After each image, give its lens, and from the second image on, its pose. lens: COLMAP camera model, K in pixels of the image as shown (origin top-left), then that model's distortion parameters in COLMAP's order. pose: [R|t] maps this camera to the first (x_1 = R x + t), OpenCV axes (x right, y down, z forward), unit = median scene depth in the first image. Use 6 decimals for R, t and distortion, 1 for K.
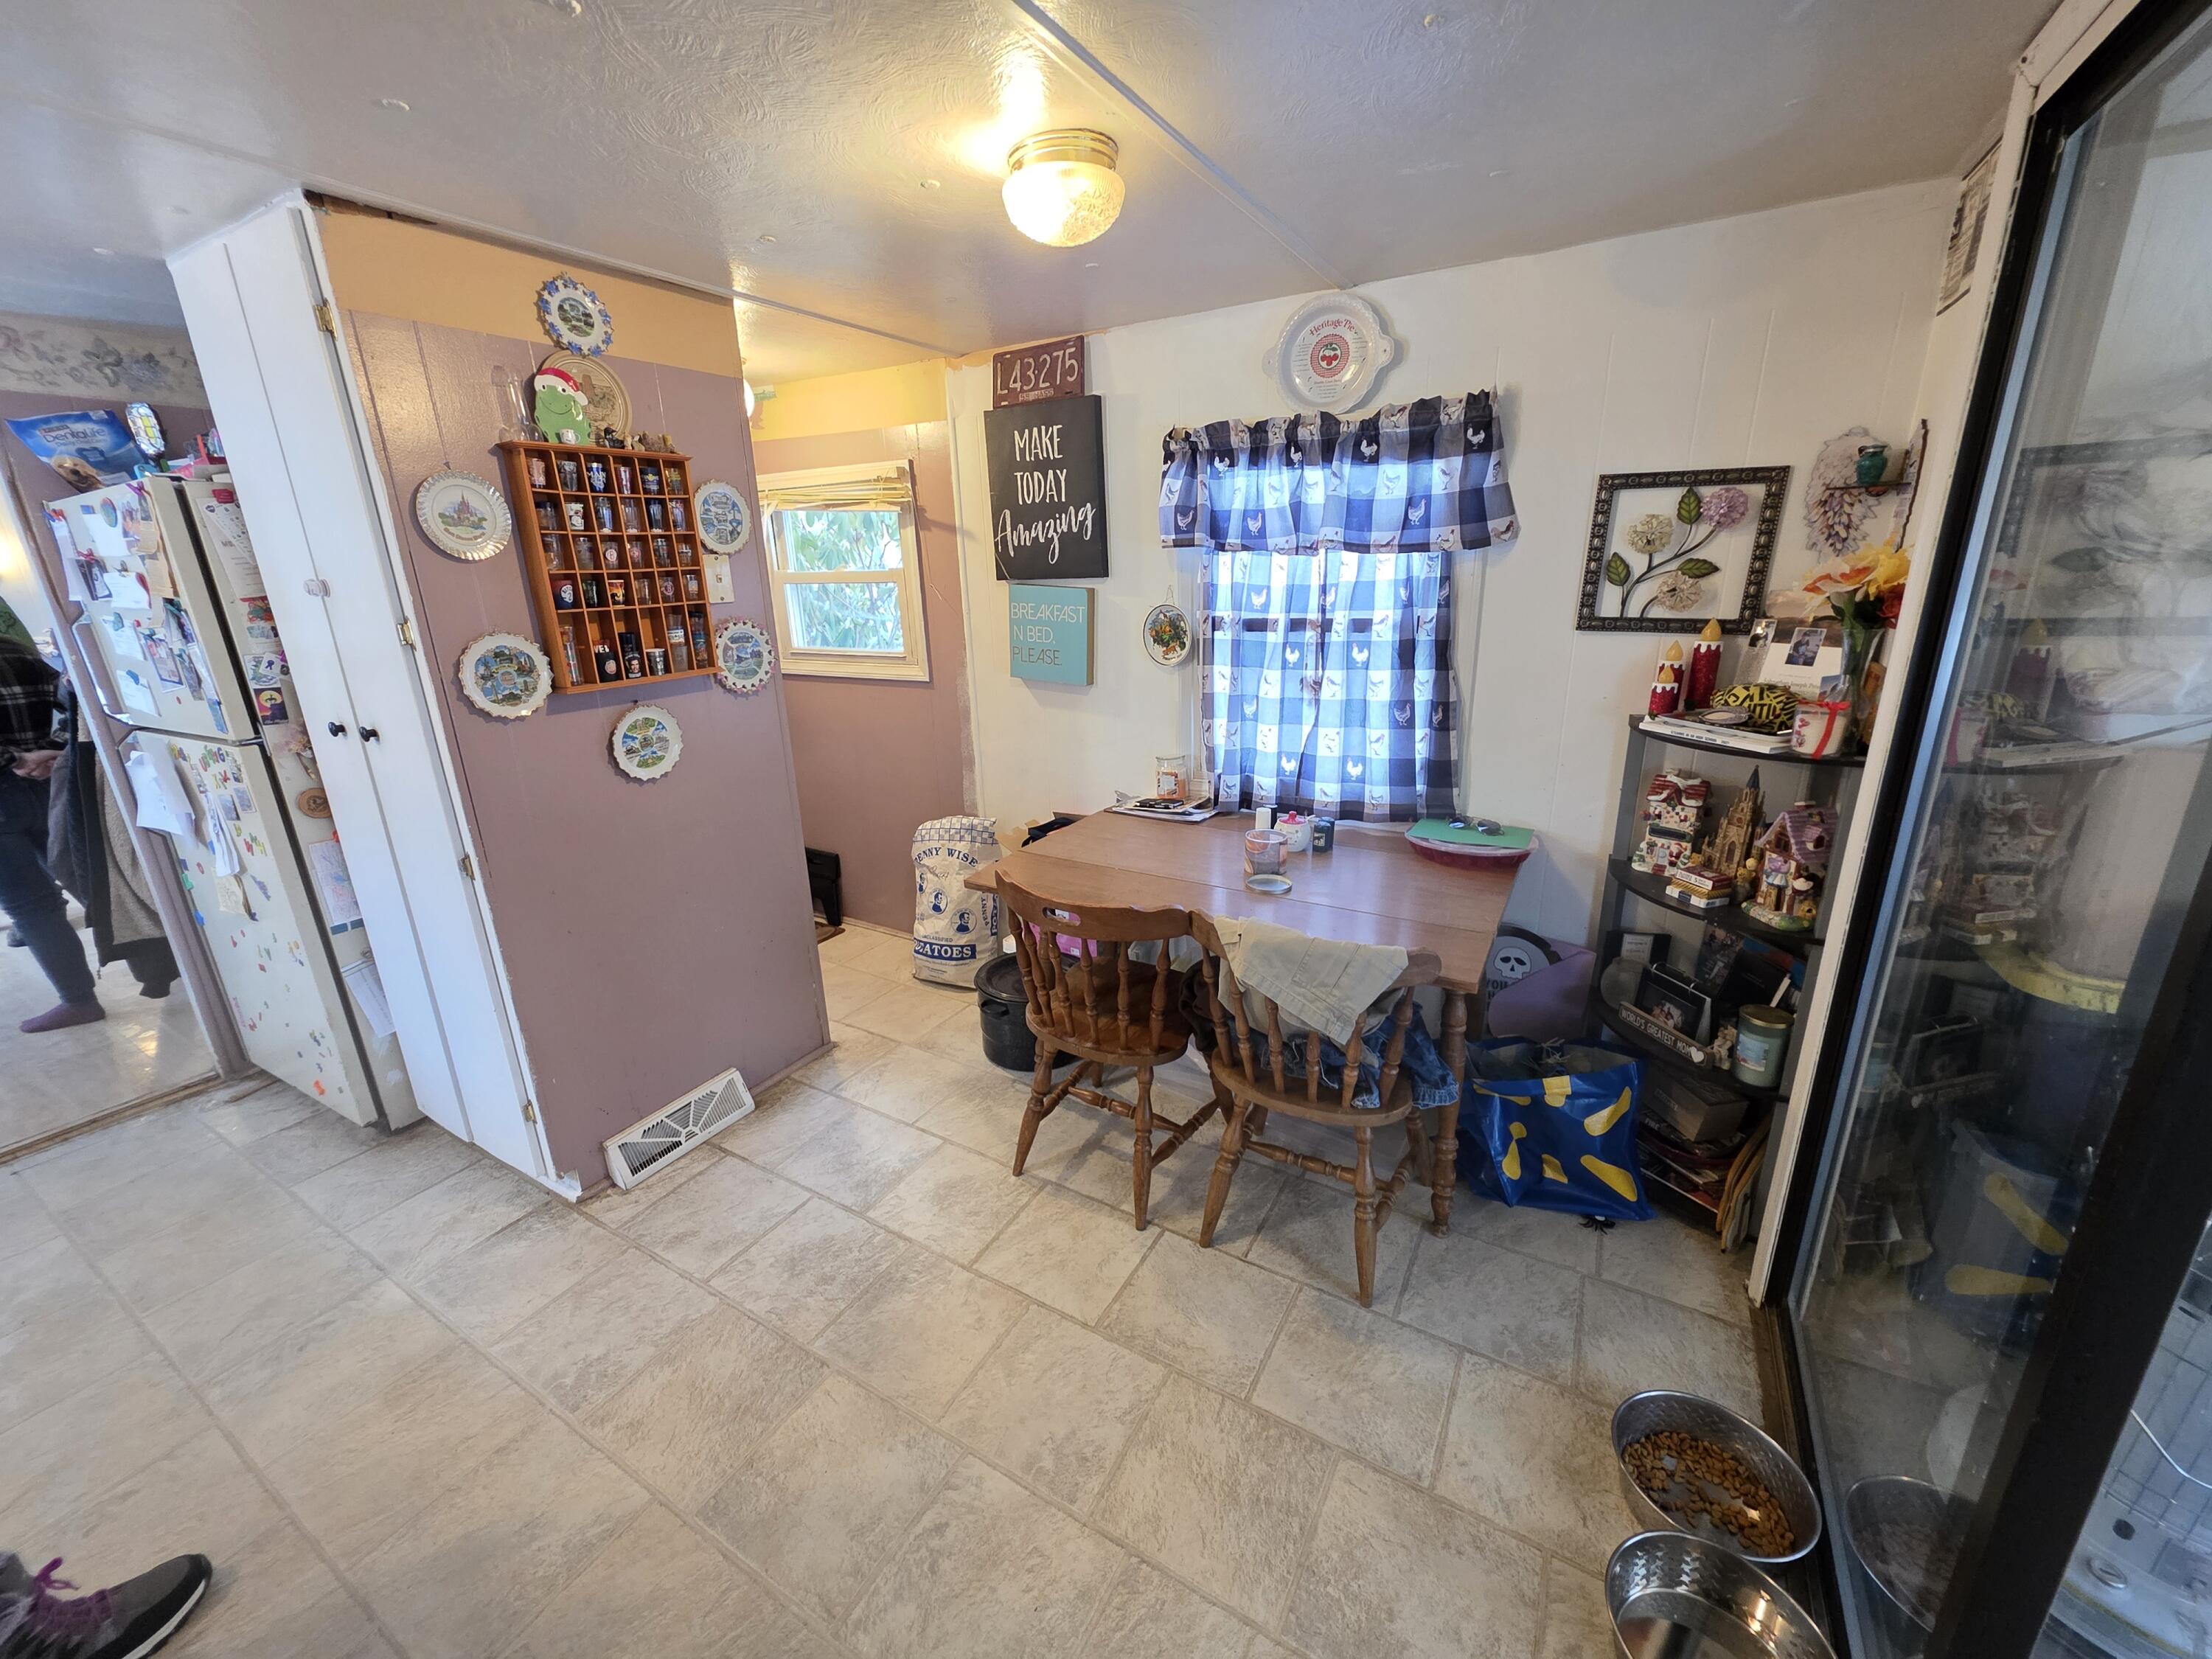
lens RADIAL K [[882.3, 0, 1094.7], [0, 882.3, 819.1], [0, 0, 1]] dist [0.003827, -0.000299]
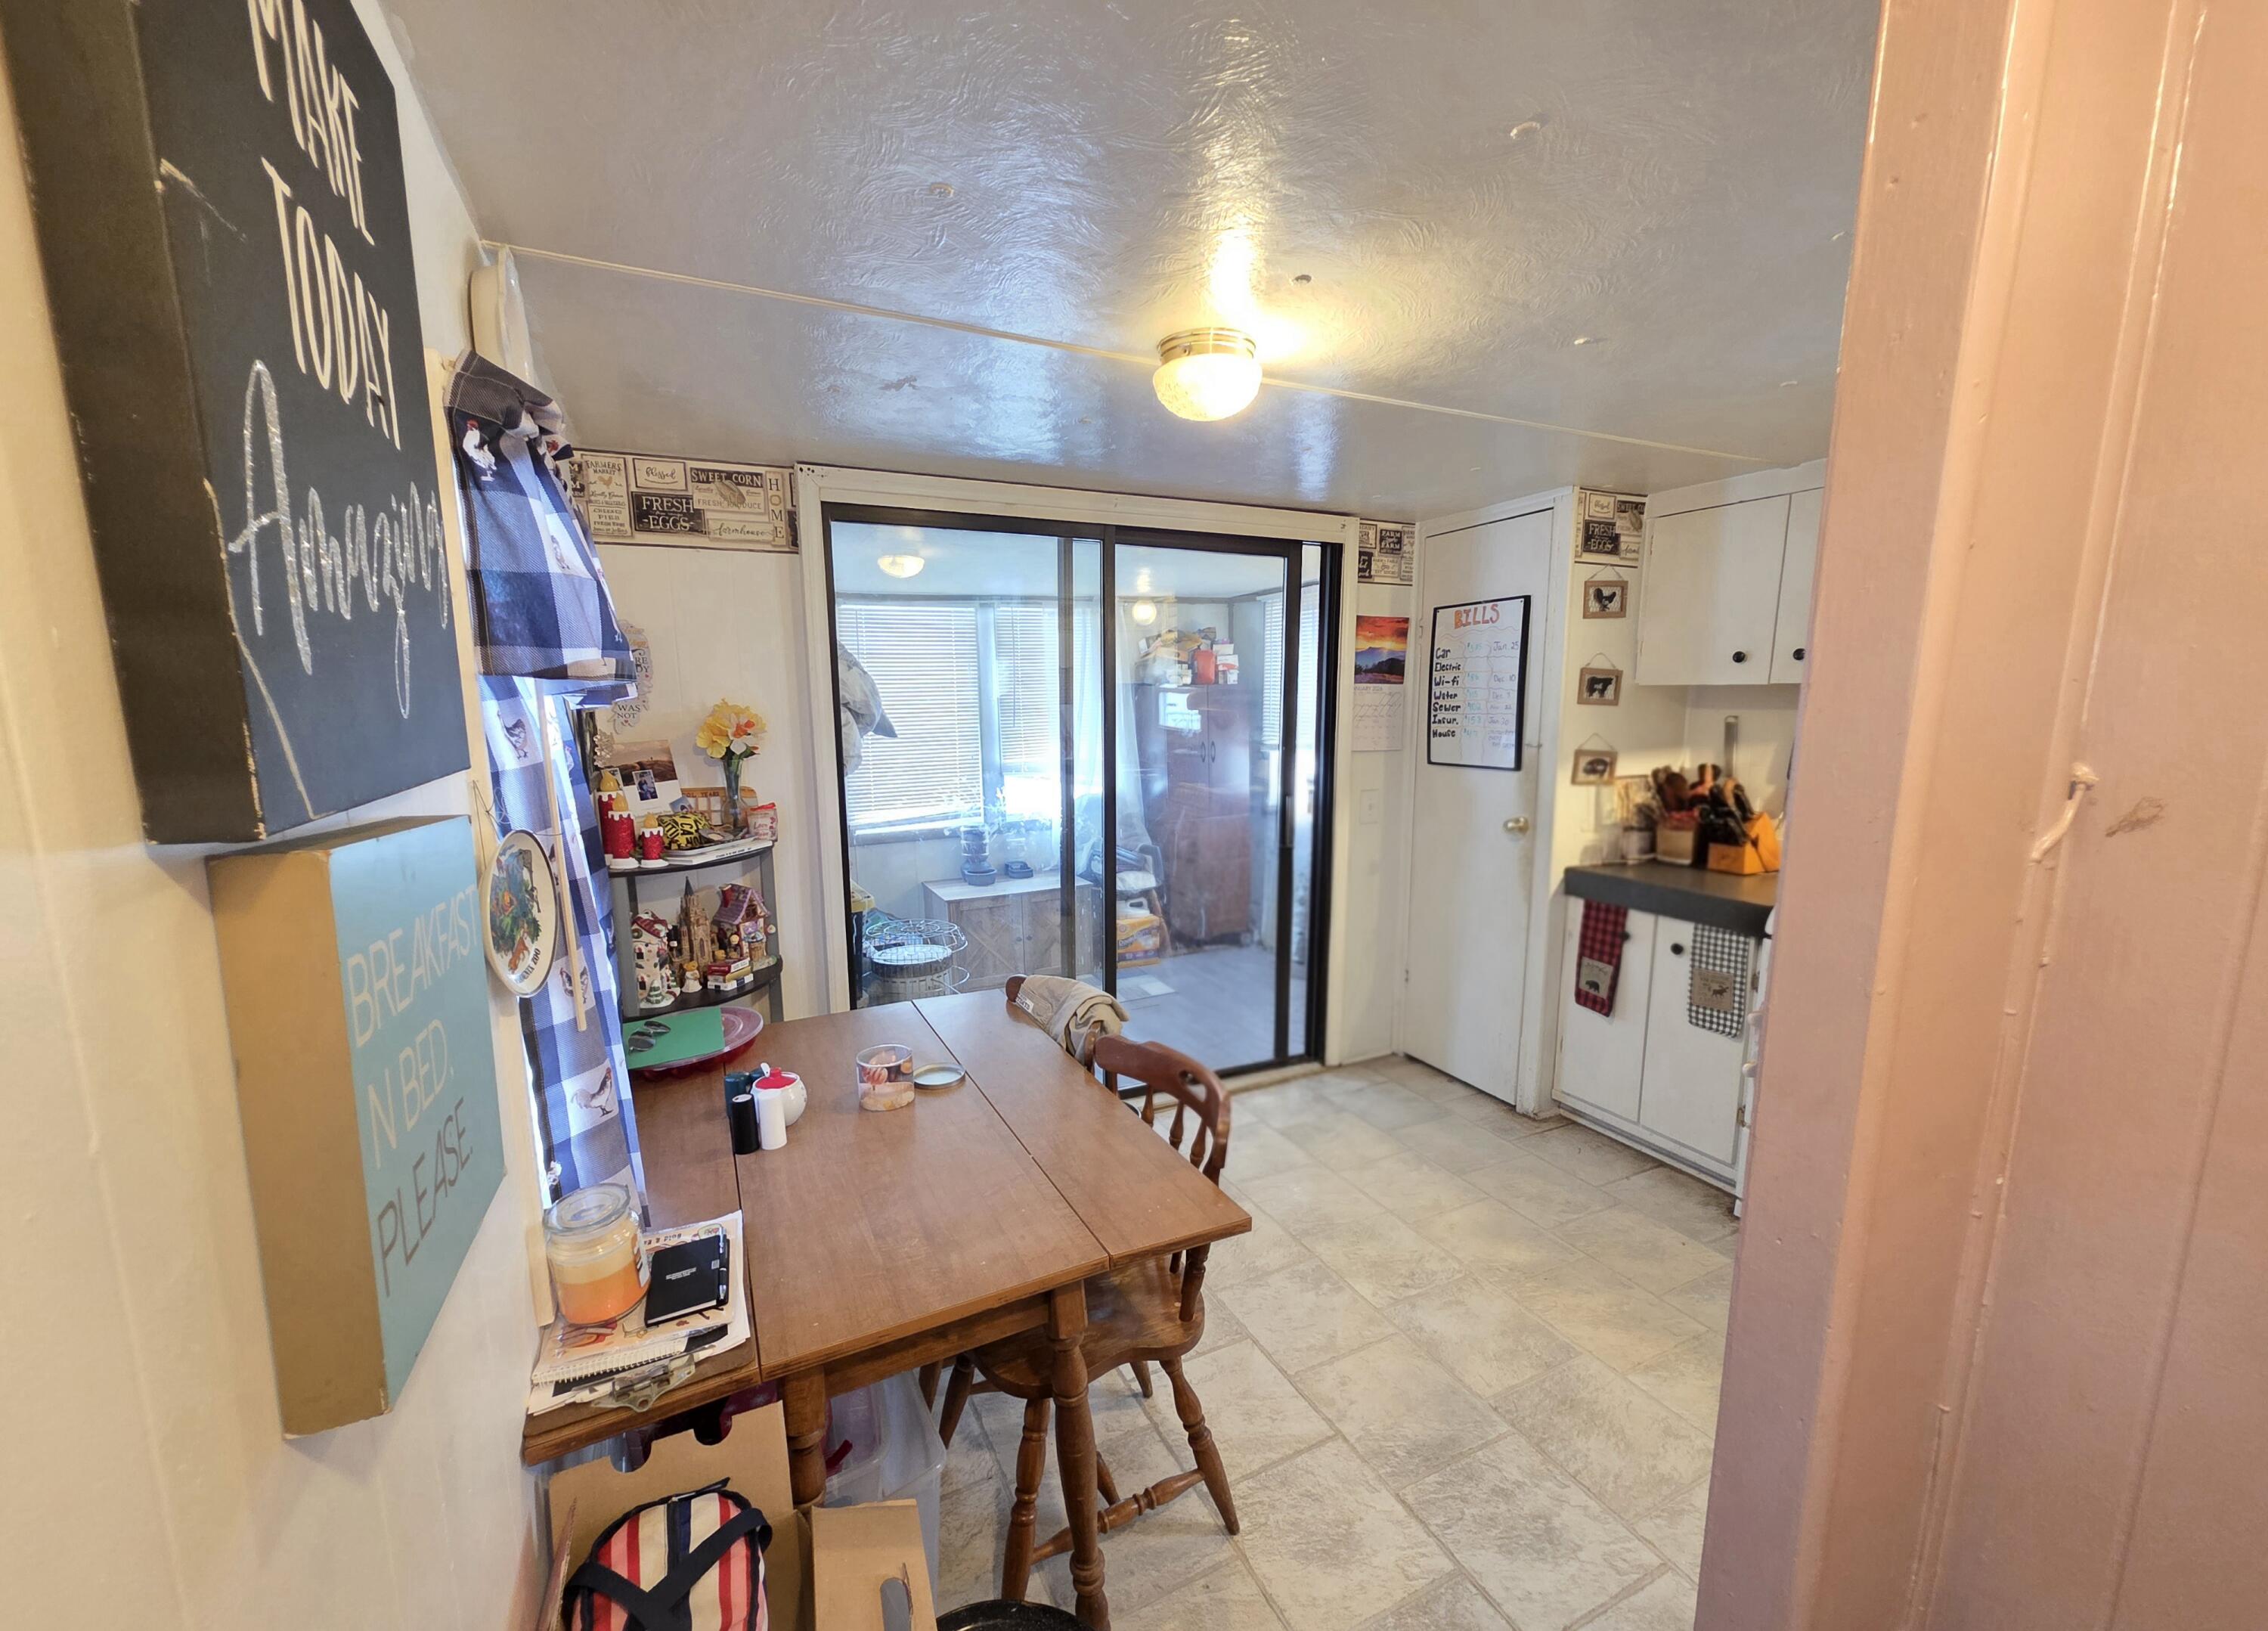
lens RADIAL K [[900.1, 0, 1119.2], [0, 900.1, 845.6], [0, 0, 1]] dist [0.001001, 0.000877]
pose [[-0.826324, -0.052784, 0.560716, -0.407407], [0.196916, 0.905682, 0.375451, -0.404465], [-0.527648, 0.420659, -0.737993, 1.415633]]
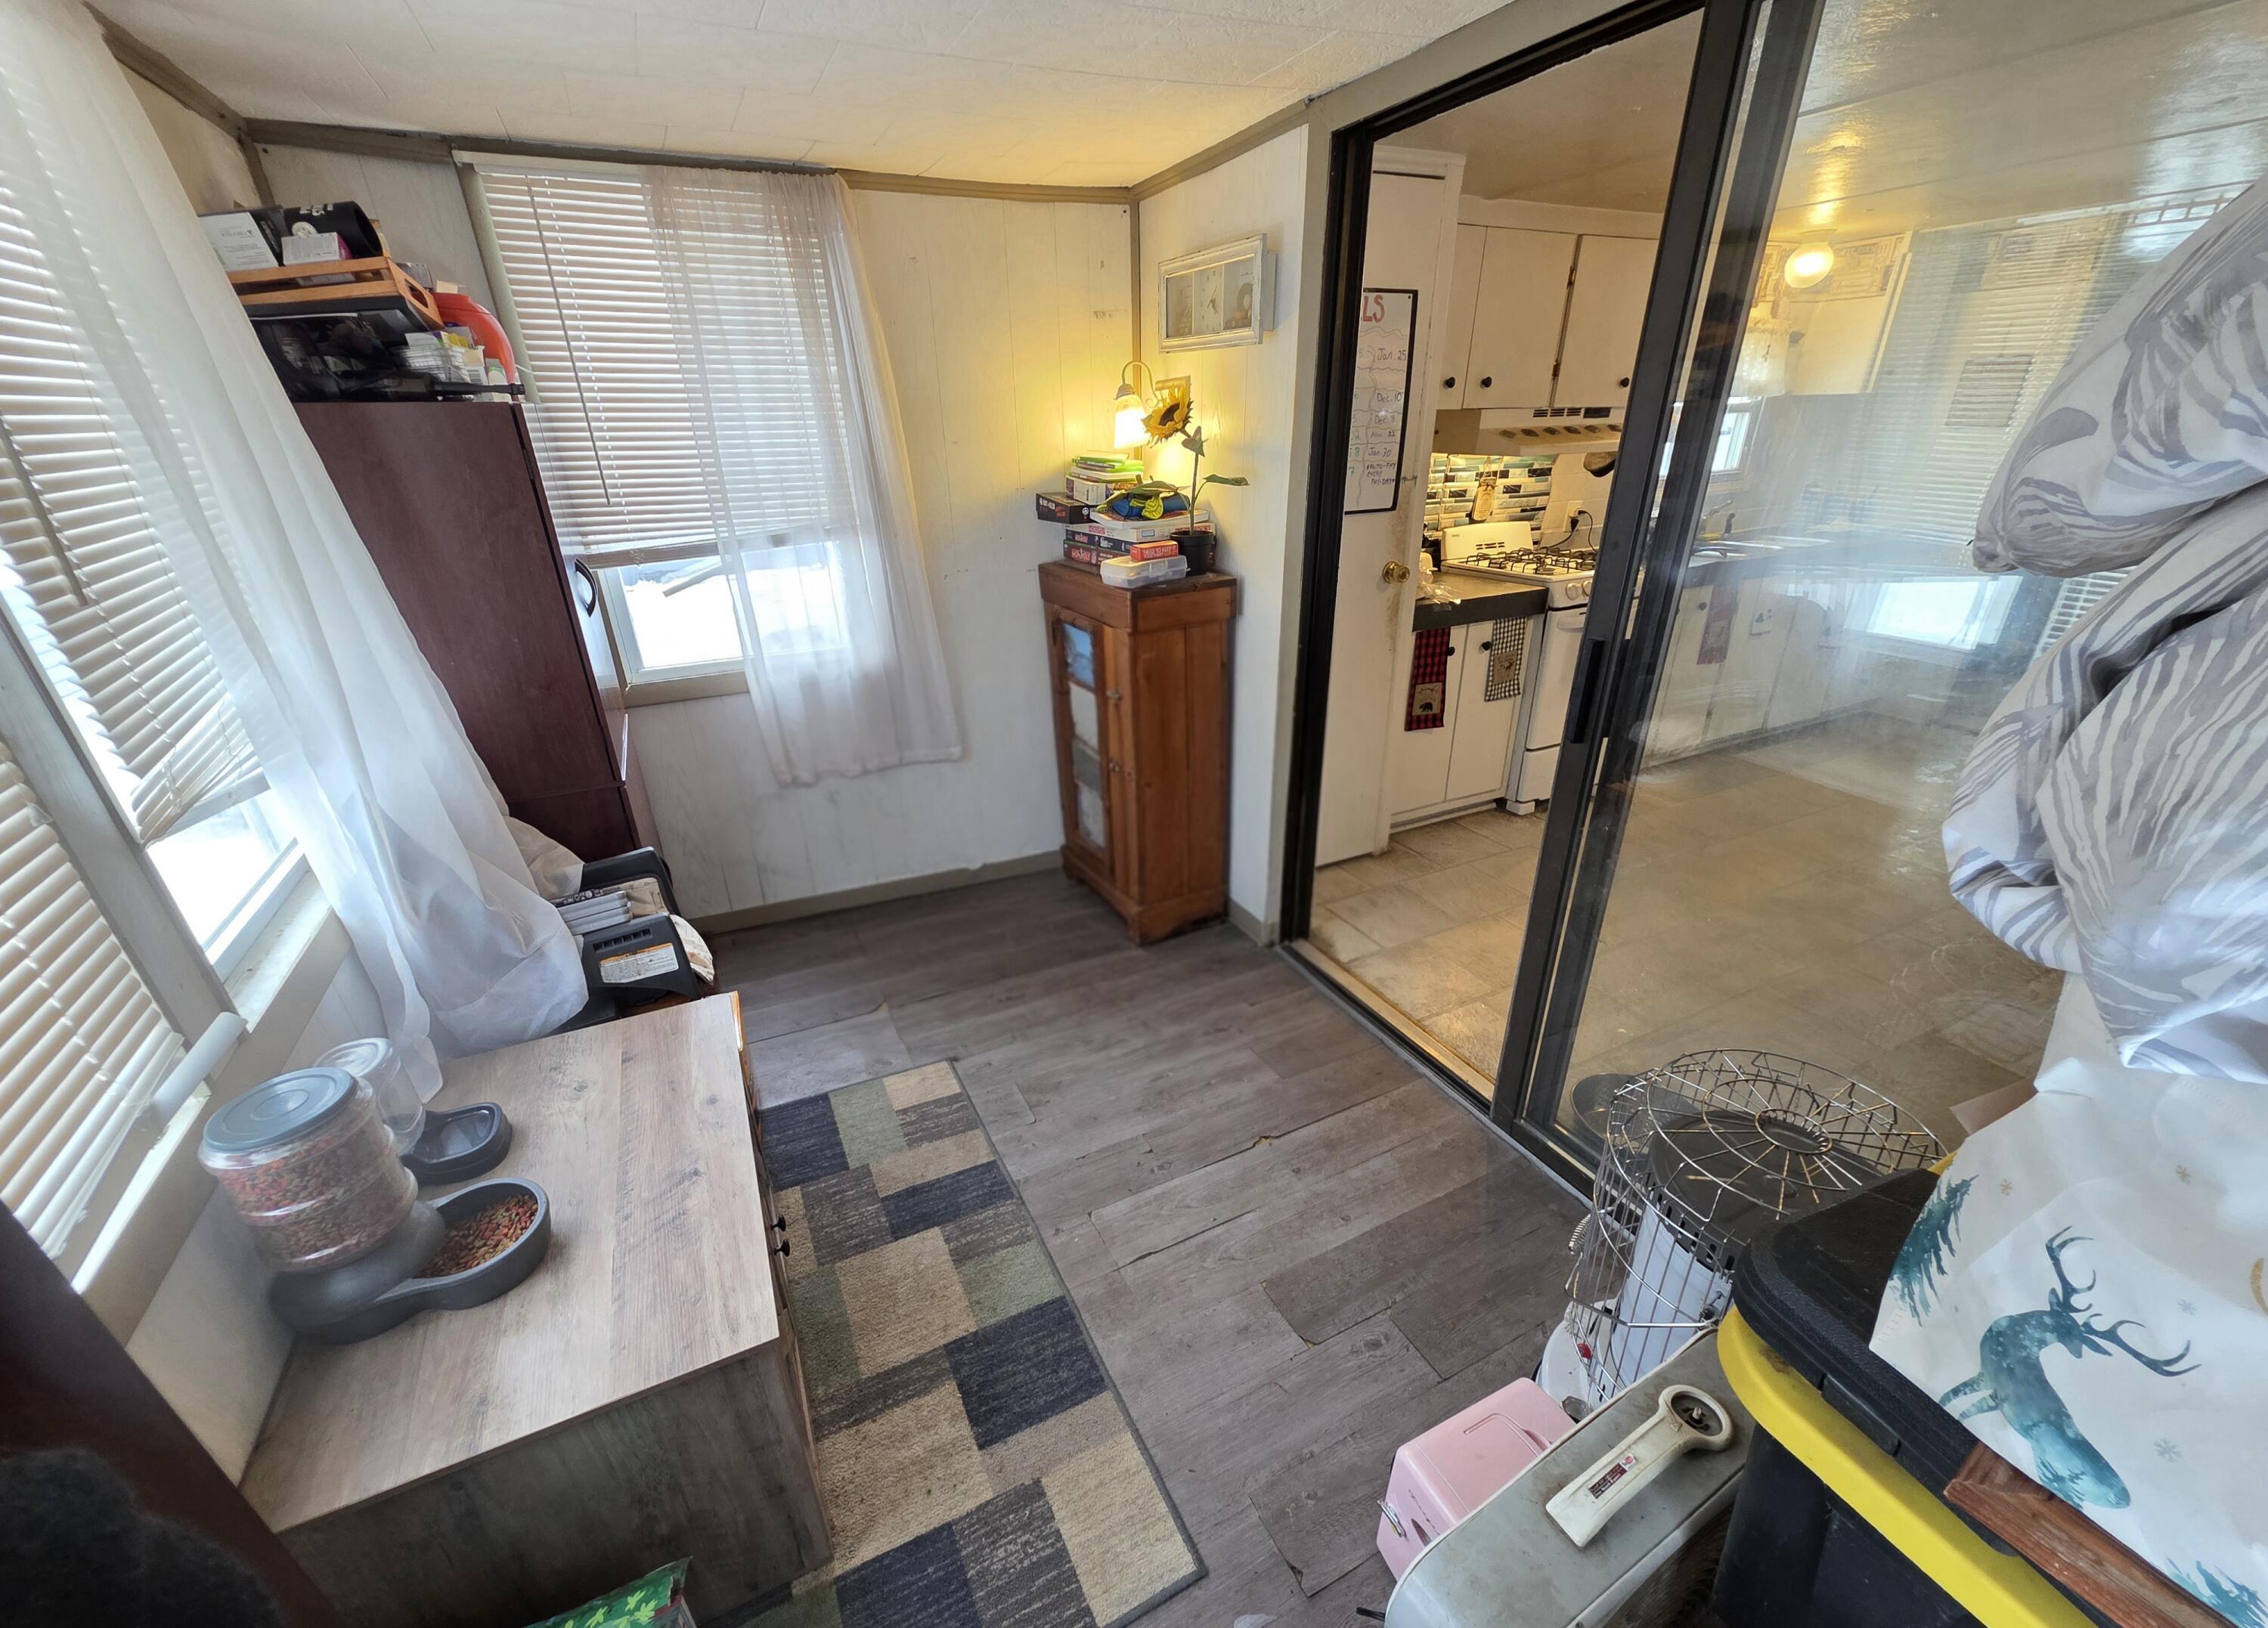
lens RADIAL K [[899.9, 0, 1119.2], [0, 899.9, 844.1], [0, 0, 1]] dist [0.001001, 0.000877]
pose [[-0.554056, 0.391799, -0.734518, 0.401504], [-0.201225, 0.793130, 0.574850, -0.270867], [0.807794, 0.466302, -0.360599, 0.888158]]
